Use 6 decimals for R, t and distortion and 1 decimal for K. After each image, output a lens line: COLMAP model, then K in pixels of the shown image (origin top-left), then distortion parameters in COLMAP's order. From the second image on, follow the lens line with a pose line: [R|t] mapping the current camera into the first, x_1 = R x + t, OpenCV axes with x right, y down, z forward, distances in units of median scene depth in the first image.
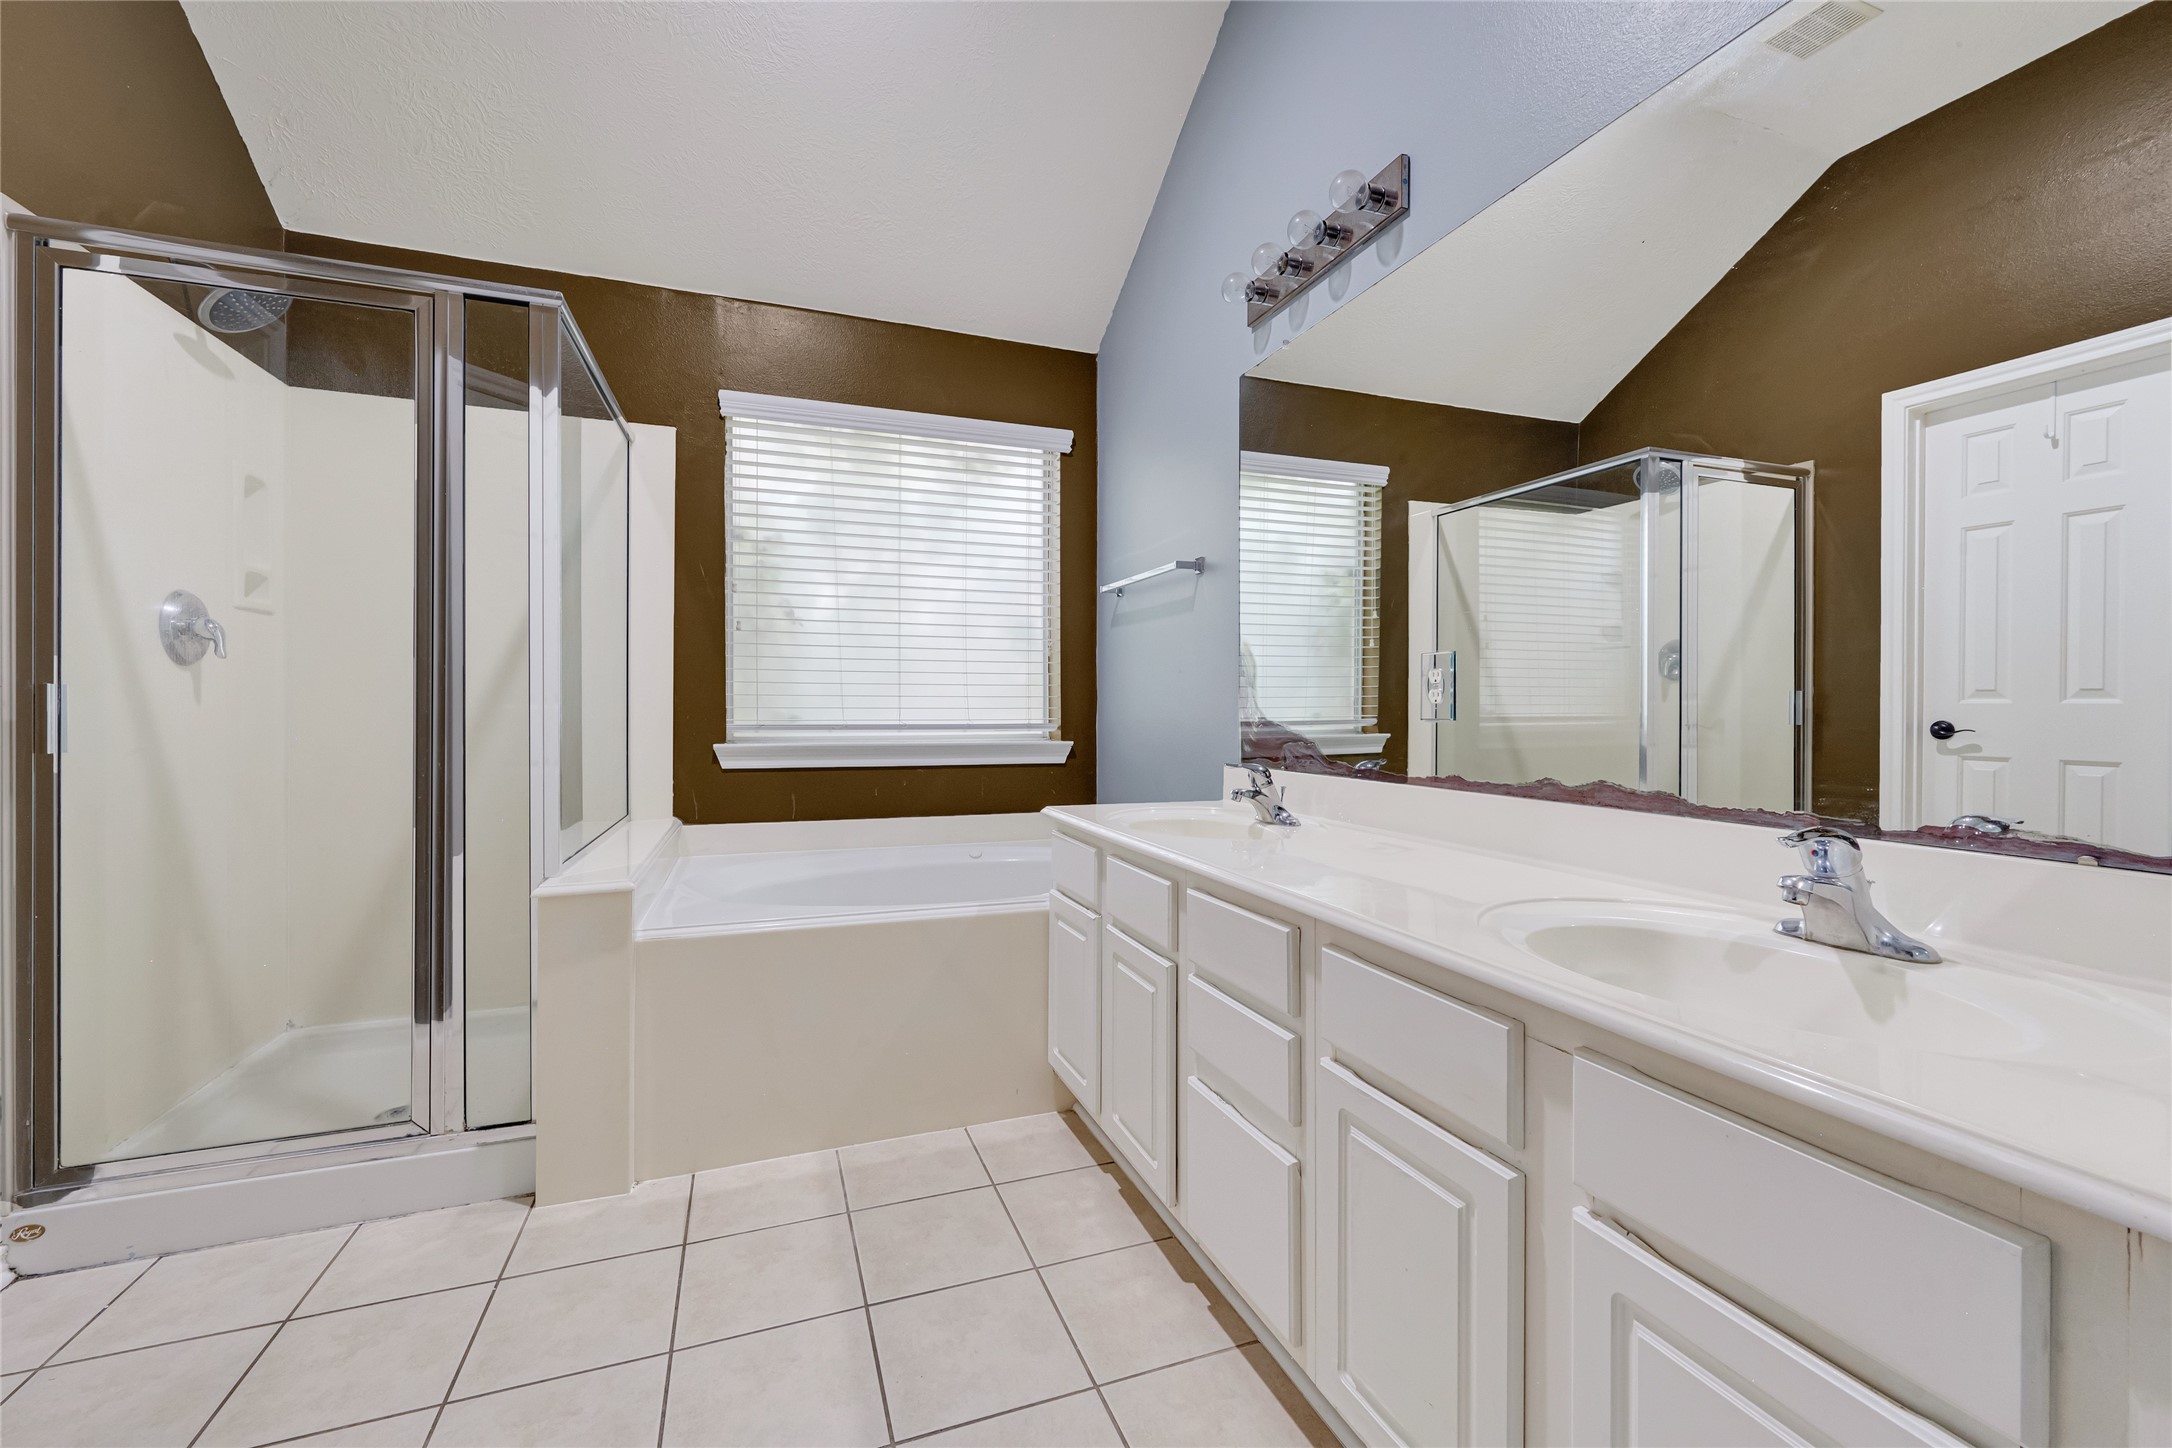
lens RADIAL K [[877.6, 0, 1080.4], [0, 877.6, 710.9], [0, 0, 1]] dist [0.001713, 0.000421]
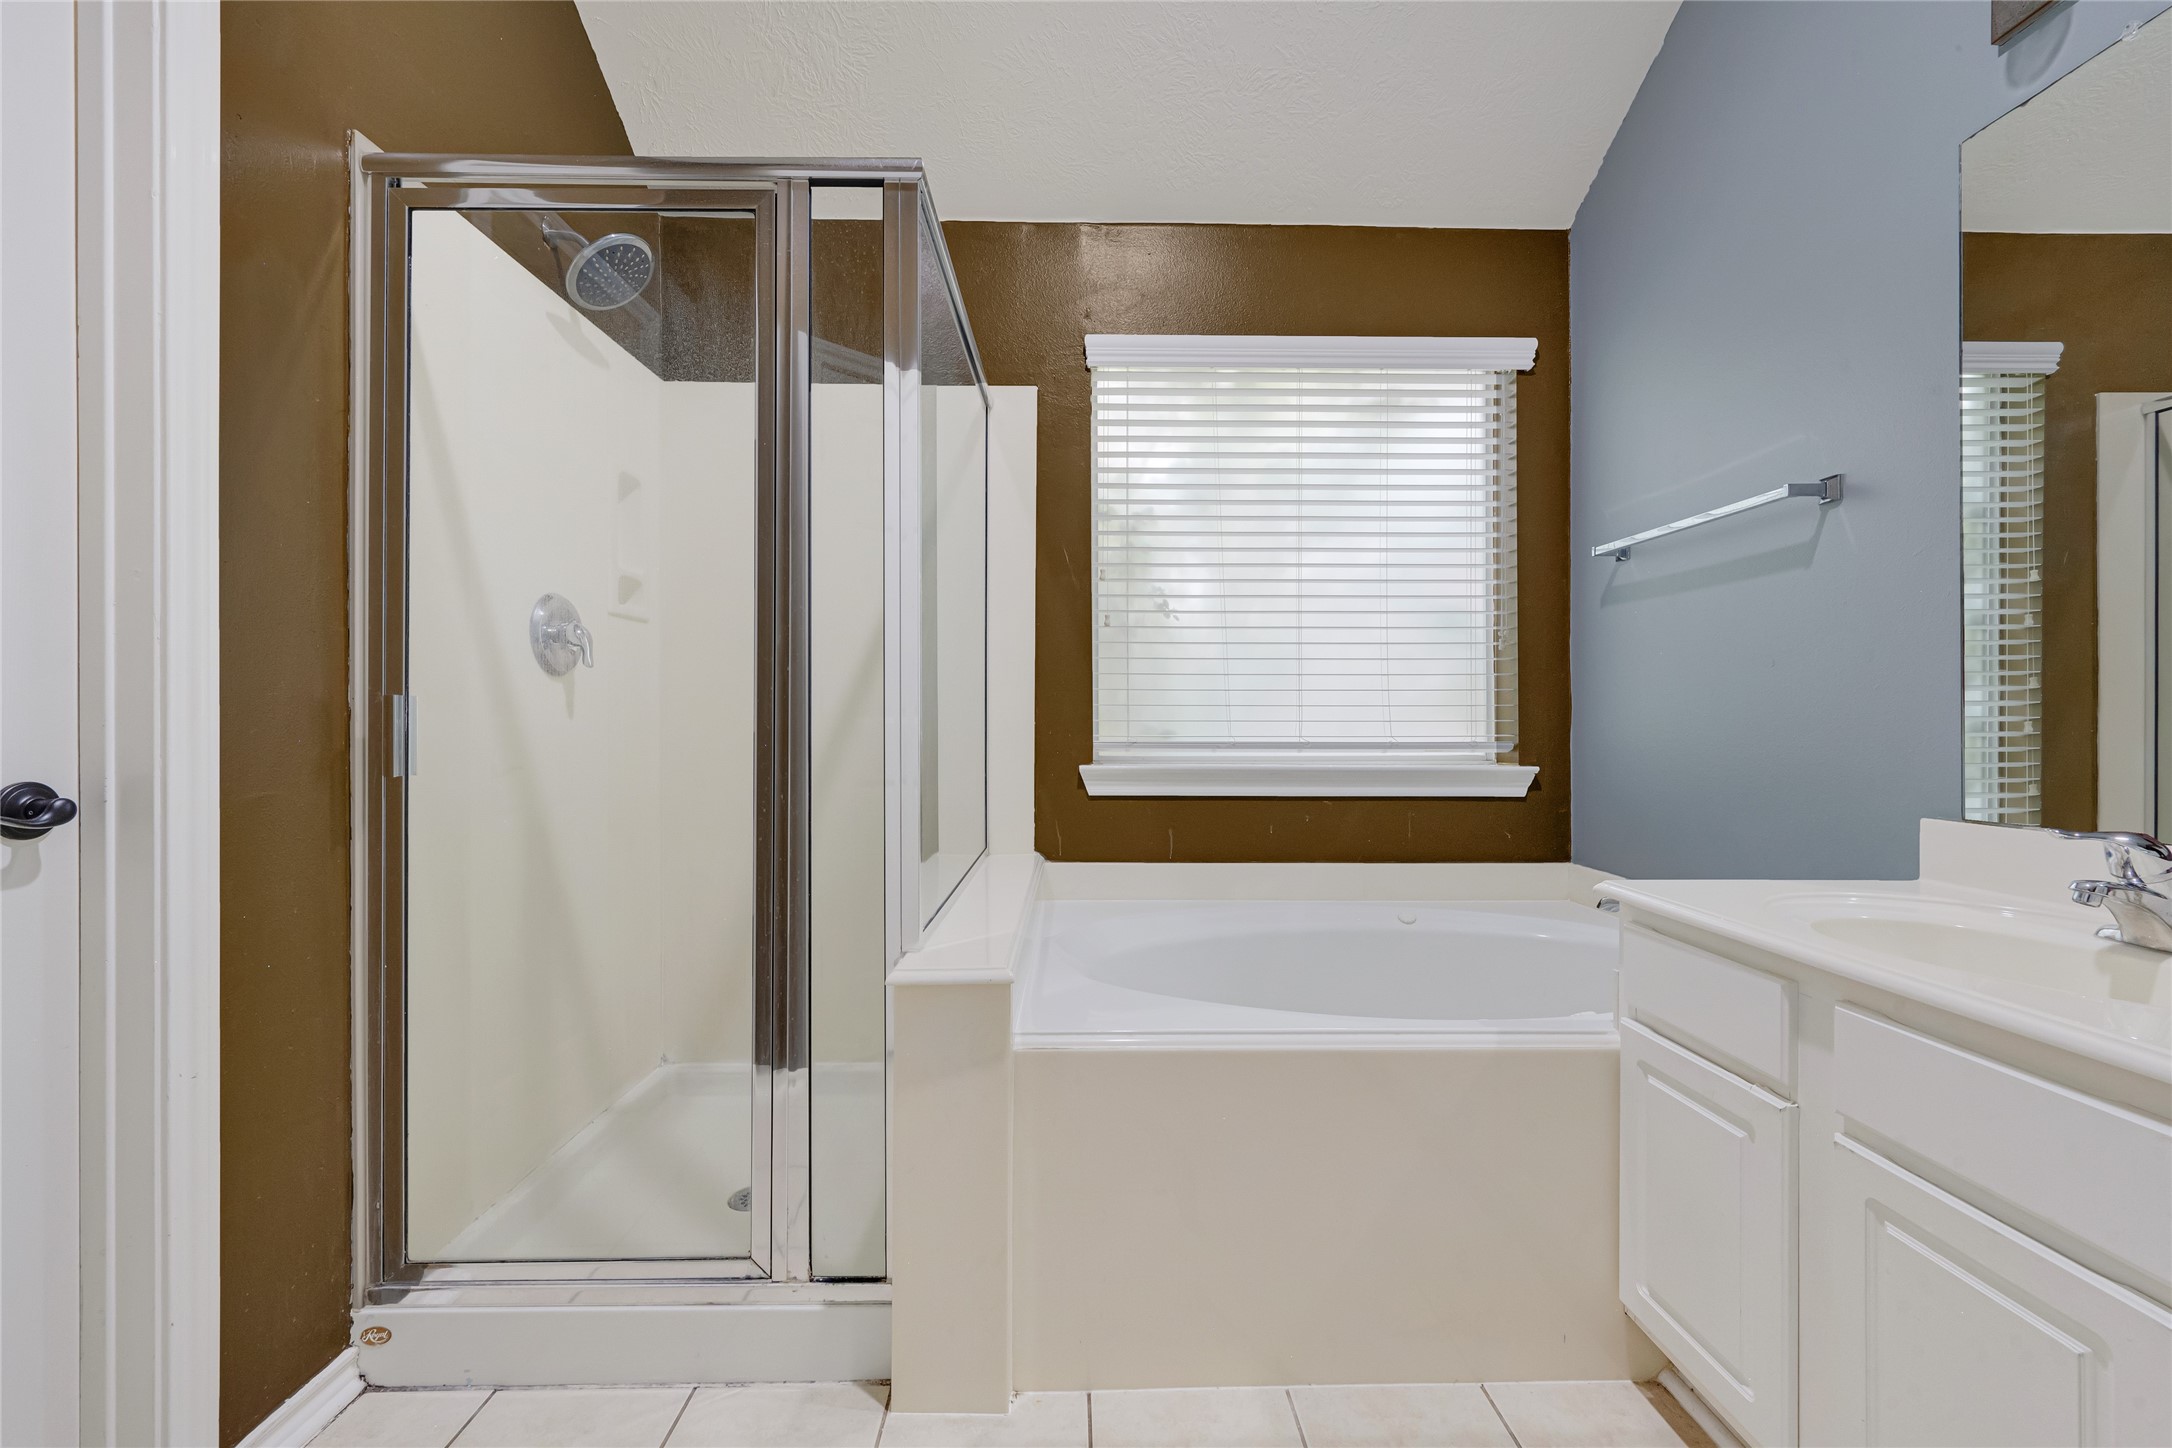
lens RADIAL K [[876.5, 0, 1089.2], [0, 876.5, 720.1], [0, 0, 1]] dist [0.000764, 0.000128]
pose [[0.945188, -0.001133, -0.326526, -0.149935], [0.000224, 0.999996, -0.002821, -0.002247], [0.326528, 0.002593, 0.945184, 0.241411]]
